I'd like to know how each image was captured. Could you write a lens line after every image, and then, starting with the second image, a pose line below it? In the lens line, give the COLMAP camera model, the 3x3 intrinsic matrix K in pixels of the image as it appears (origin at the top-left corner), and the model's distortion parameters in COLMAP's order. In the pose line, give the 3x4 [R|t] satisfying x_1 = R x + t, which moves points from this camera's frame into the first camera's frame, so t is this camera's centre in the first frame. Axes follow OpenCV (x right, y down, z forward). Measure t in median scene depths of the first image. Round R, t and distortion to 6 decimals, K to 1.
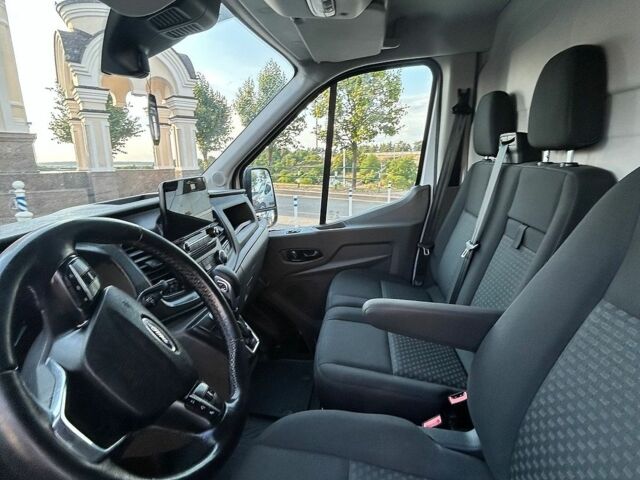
lens RADIAL K [[359.8, 0, 319.6], [0, 359.8, 239.9], [0, 0, 1]] dist [0.000710, -0.000193]
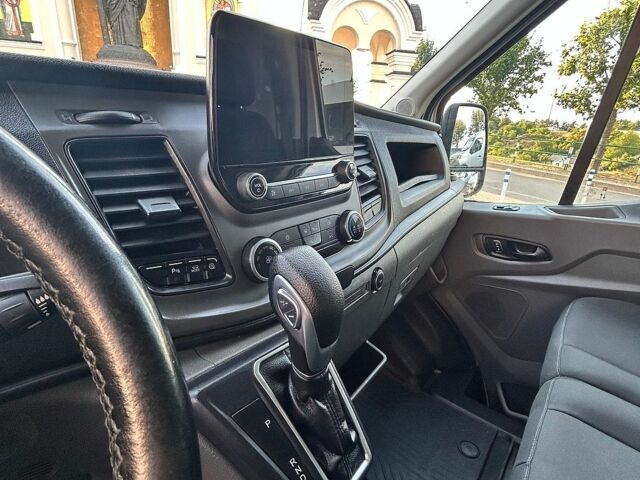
lens RADIAL K [[359.8, 0, 321.0], [0, 359.8, 241.0], [0, 0, 1]] dist [0.000710, -0.000193]
pose [[0.853266, 0.231260, -0.467393, -0.039634], [-0.187808, 0.972423, 0.138283, 0.004739], [0.486483, -0.030212, 0.873168, 0.296144]]
